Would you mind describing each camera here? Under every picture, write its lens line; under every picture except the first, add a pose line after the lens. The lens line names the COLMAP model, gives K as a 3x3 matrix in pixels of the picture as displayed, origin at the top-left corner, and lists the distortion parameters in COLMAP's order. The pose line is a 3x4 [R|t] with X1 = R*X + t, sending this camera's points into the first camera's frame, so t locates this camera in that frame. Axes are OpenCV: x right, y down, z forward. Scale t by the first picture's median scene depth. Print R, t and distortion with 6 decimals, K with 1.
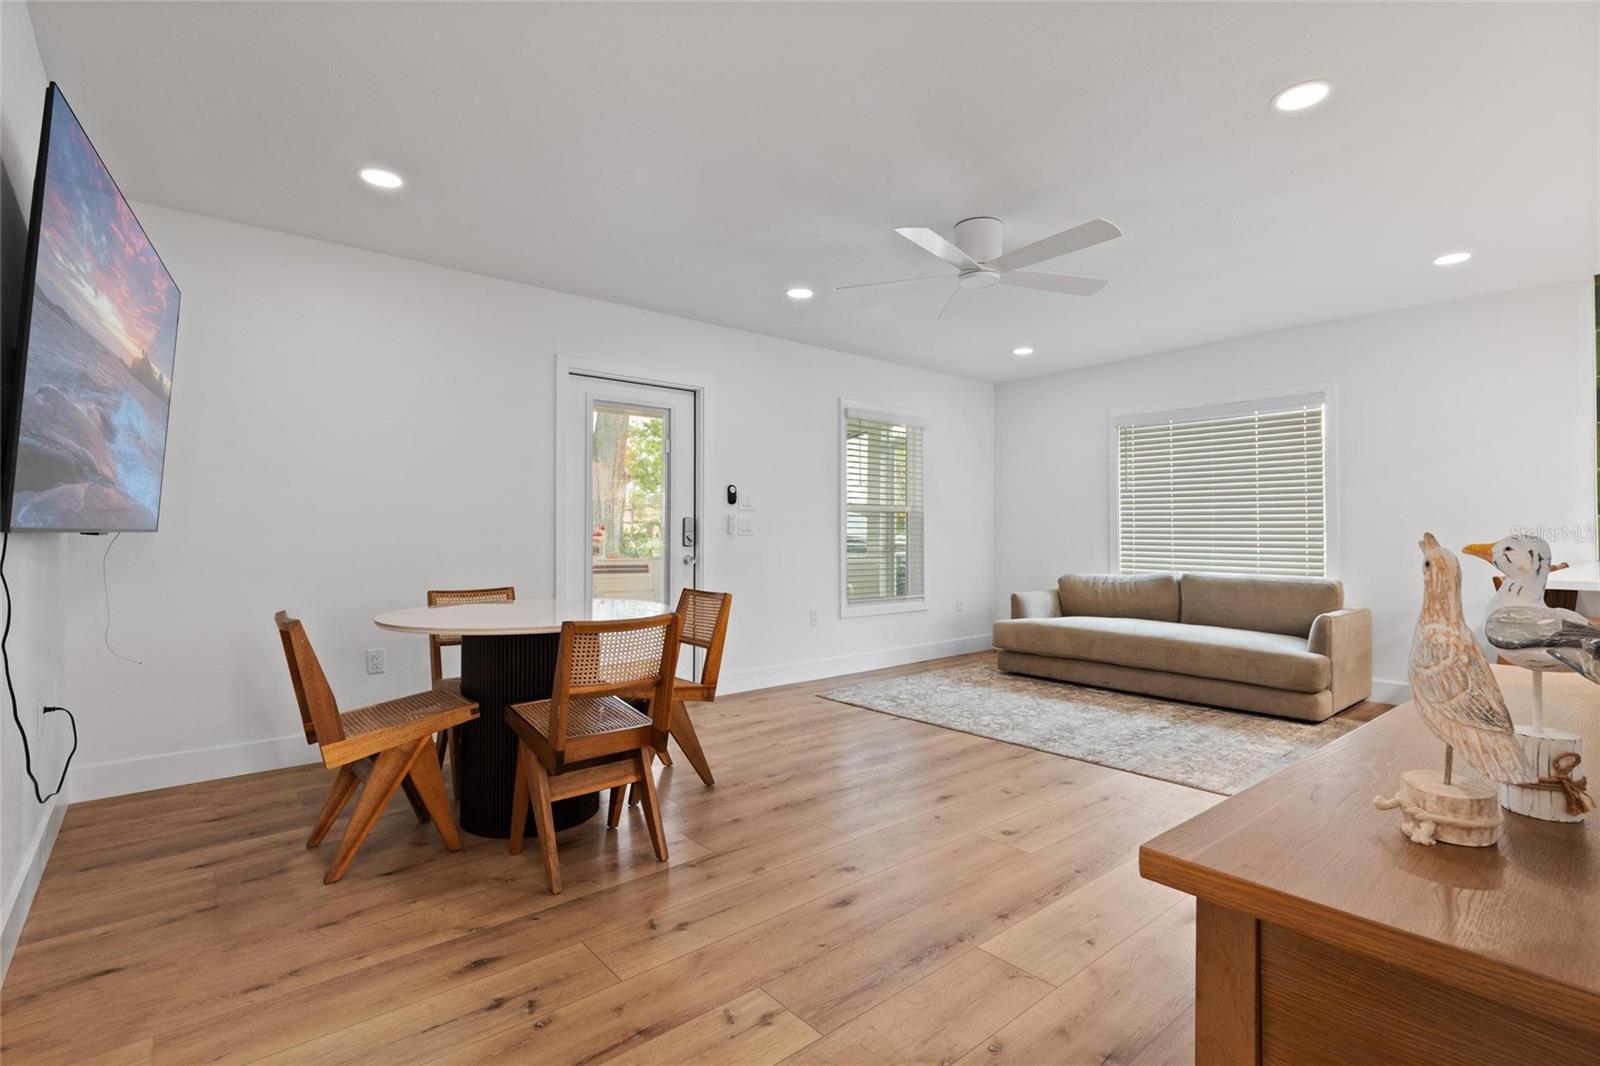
lens RADIAL K [[750.4, 0, 799.0], [0, 750.4, 549.8], [0, 0, 1]] dist [0.002734, -0.002472]
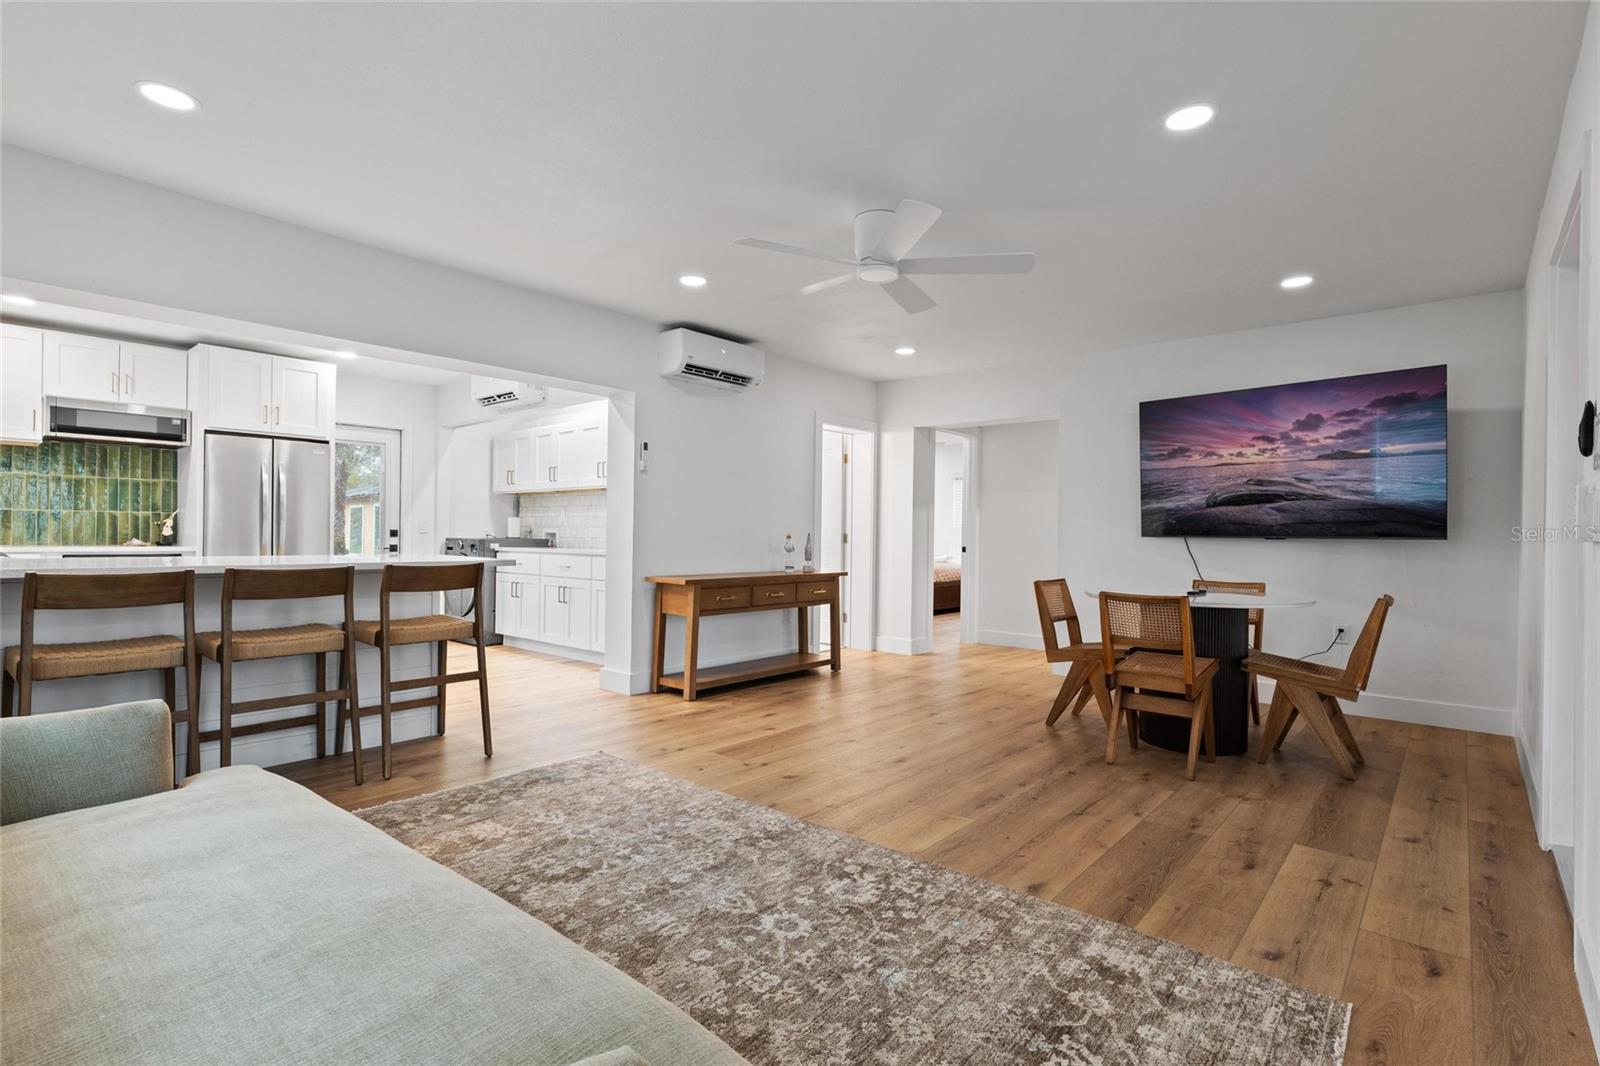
lens RADIAL K [[750.4, 0, 805.4], [0, 750.4, 539.8], [0, 0, 1]] dist [0.002734, -0.002472]
pose [[-0.986280, -0.010442, -0.164749, 0.453407], [-0.015516, 0.999443, 0.029538, -0.037539], [0.164349, 0.031689, -0.985893, 1.790774]]
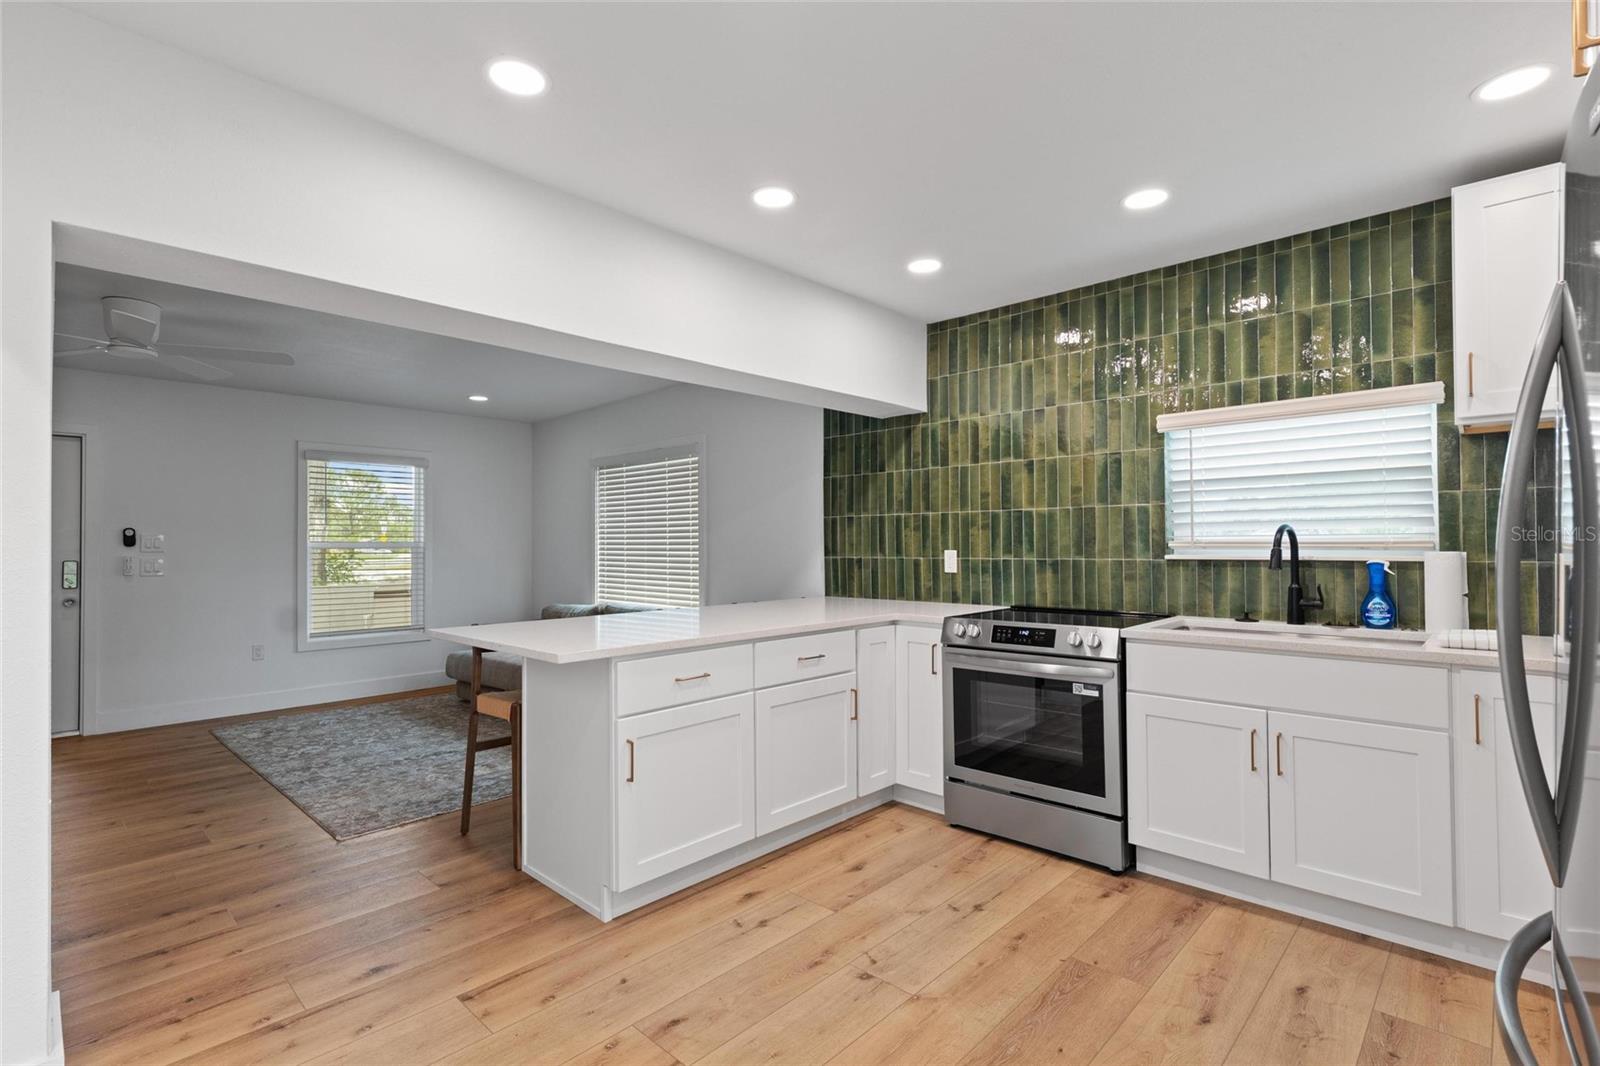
lens RADIAL K [[750.4, 0, 805.4], [0, 750.4, 531.8], [0, 0, 1]] dist [0.002734, -0.002472]
pose [[0.993165, -0.004112, 0.116644, 0.999310], [0.008785, 0.999178, -0.039583, -0.043829], [-0.116385, 0.040337, 0.992385, -0.190472]]
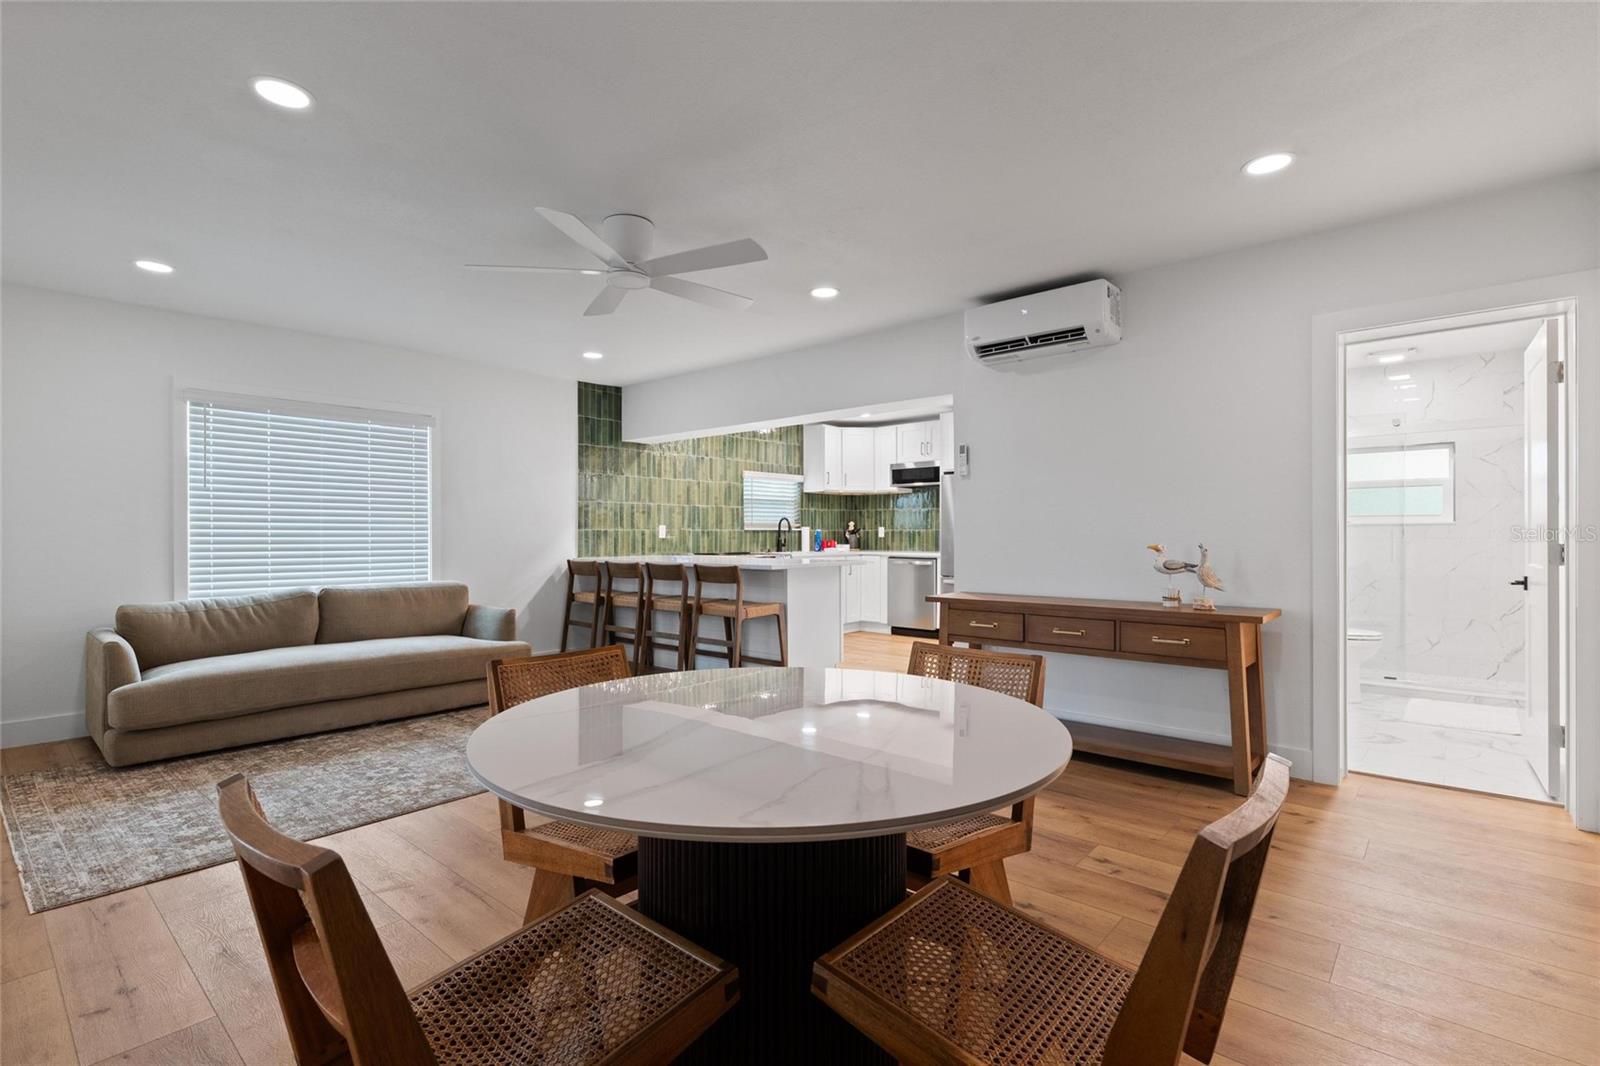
lens RADIAL K [[750.4, 0, 801.6], [0, 750.4, 529.2], [0, 0, 1]] dist [0.002734, -0.002472]
pose [[-0.158105, 0.009361, 0.987378, -0.682626], [0.024509, 0.999684, -0.005553, -0.028839], [-0.987118, 0.023322, -0.158285, 0.851510]]
